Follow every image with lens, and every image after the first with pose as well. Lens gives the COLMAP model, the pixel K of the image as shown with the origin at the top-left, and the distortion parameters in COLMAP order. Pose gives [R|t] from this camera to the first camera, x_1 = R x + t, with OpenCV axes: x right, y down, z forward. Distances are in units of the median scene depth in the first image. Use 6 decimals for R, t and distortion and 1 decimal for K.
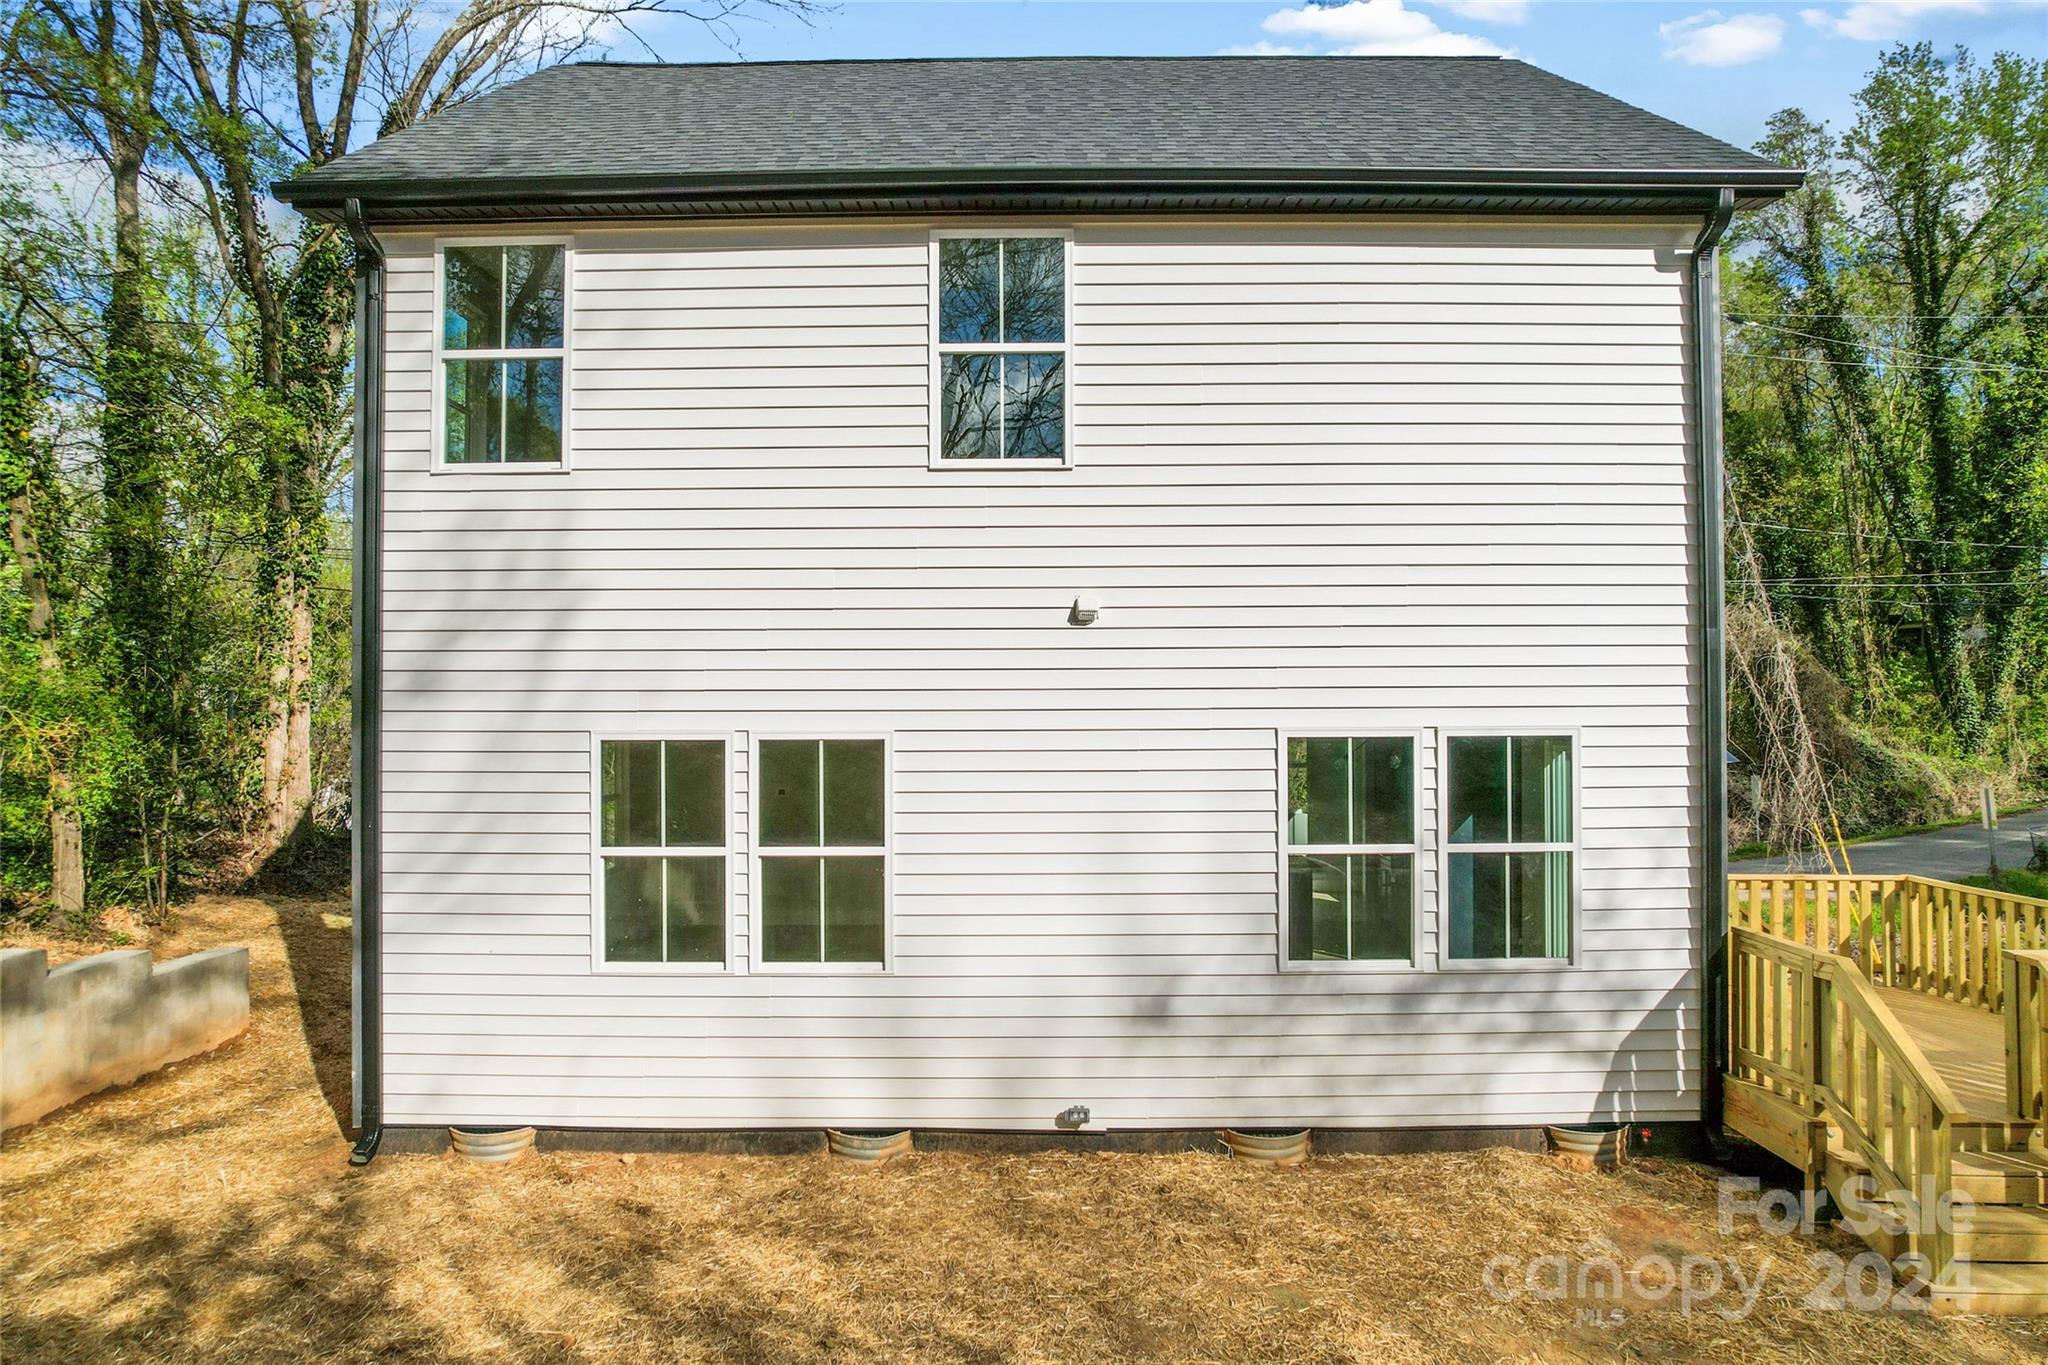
lens RADIAL K [[1293.2, 0, 1031.9], [0, 1293.2, 679.8], [0, 0, 1]] dist [-0.067653, 0.063635]
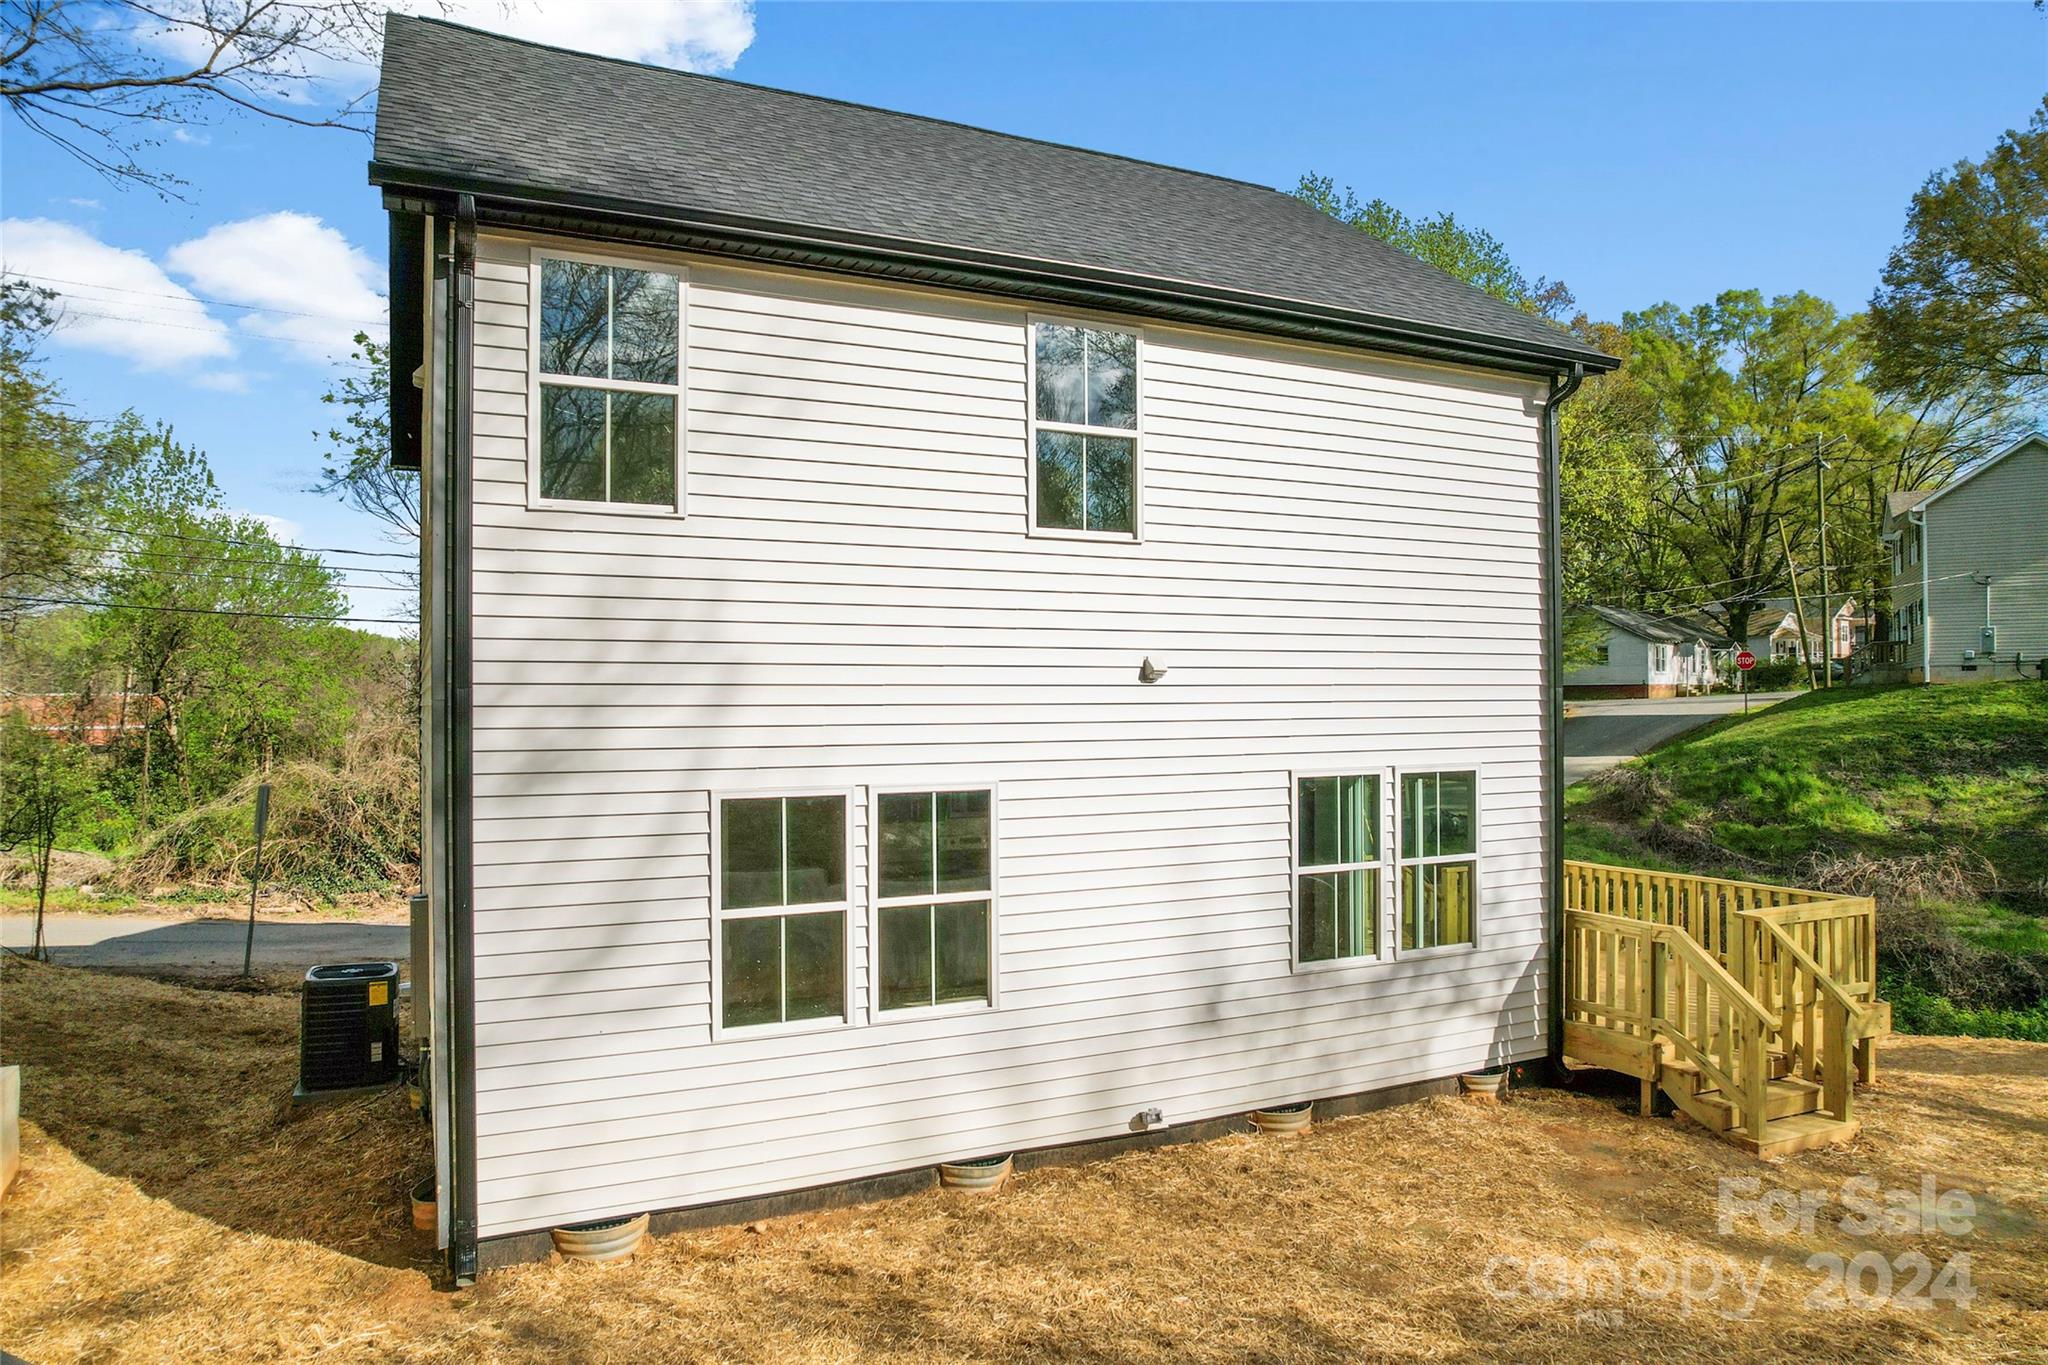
lens RADIAL K [[1293.2, 0, 1021.3], [0, 1293.2, 681.9], [0, 0, 1]] dist [-0.067653, 0.063635]
pose [[0.900460, 0.005788, 0.434900, -0.555839], [-0.005501, 0.999983, -0.001921, -0.040200], [-0.434903, -0.000663, 0.900477, 0.033965]]
